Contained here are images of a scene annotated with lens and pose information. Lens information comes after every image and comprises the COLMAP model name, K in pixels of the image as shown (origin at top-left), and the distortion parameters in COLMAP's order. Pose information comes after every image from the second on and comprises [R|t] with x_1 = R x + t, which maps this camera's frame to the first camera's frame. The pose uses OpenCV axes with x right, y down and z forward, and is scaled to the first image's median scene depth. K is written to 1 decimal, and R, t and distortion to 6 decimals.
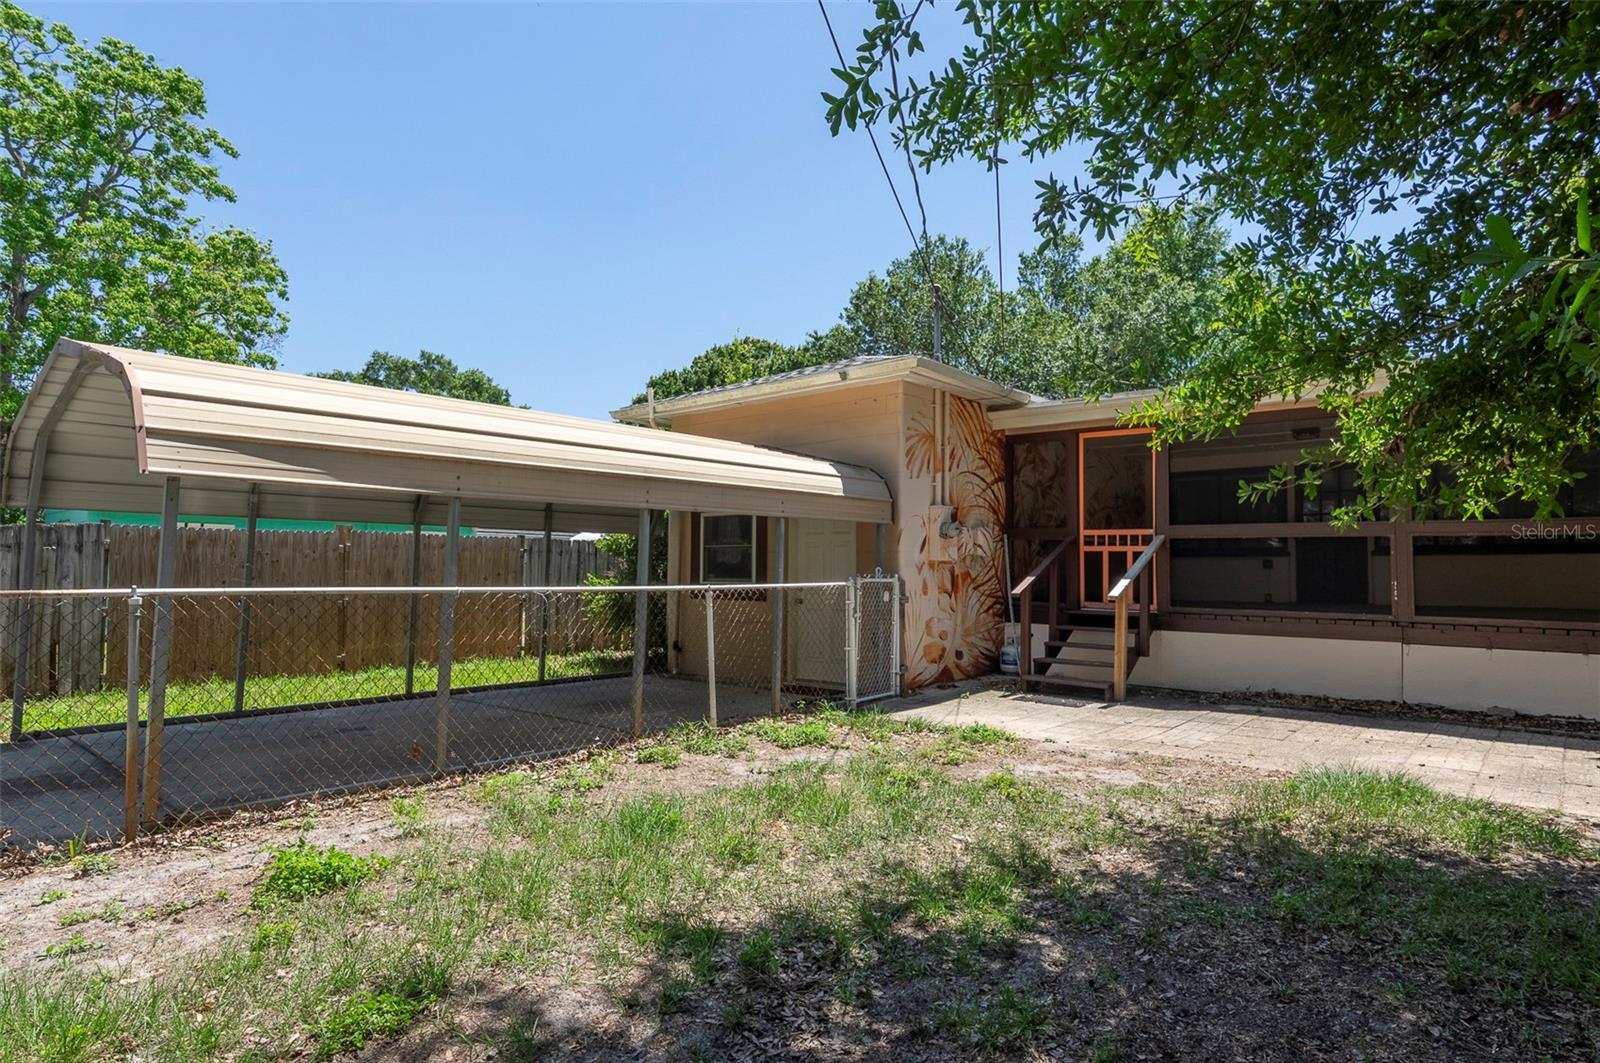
lens RADIAL K [[911.3, 0, 843.9], [0, 911.3, 539.8], [0, 0, 1]] dist [0.020914, -0.000313]
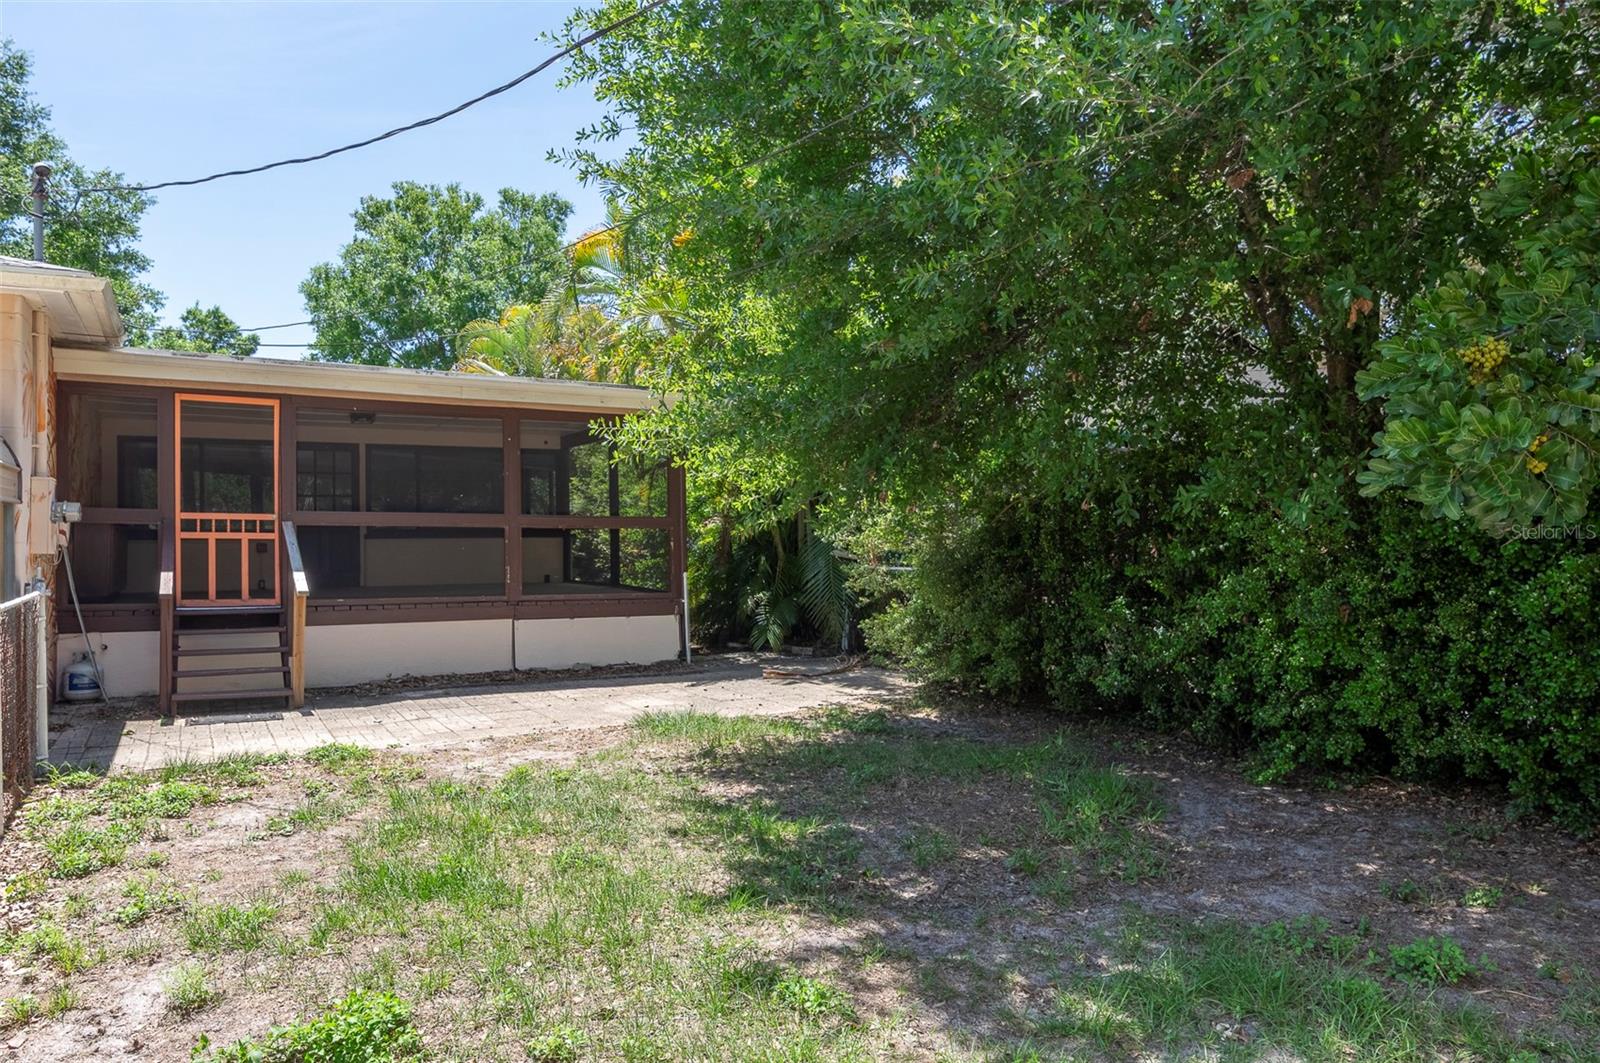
lens RADIAL K [[1091.1, 0, 800.0], [0, 1091.1, 531.5], [0, 0, 1]] dist [-0.003512, -0.001059]
pose [[0.355456, 0.001006, 0.934692, -0.558541], [-0.026251, 0.999616, 0.008907, -0.020790], [-0.934324, -0.027702, 0.355346, 0.167533]]
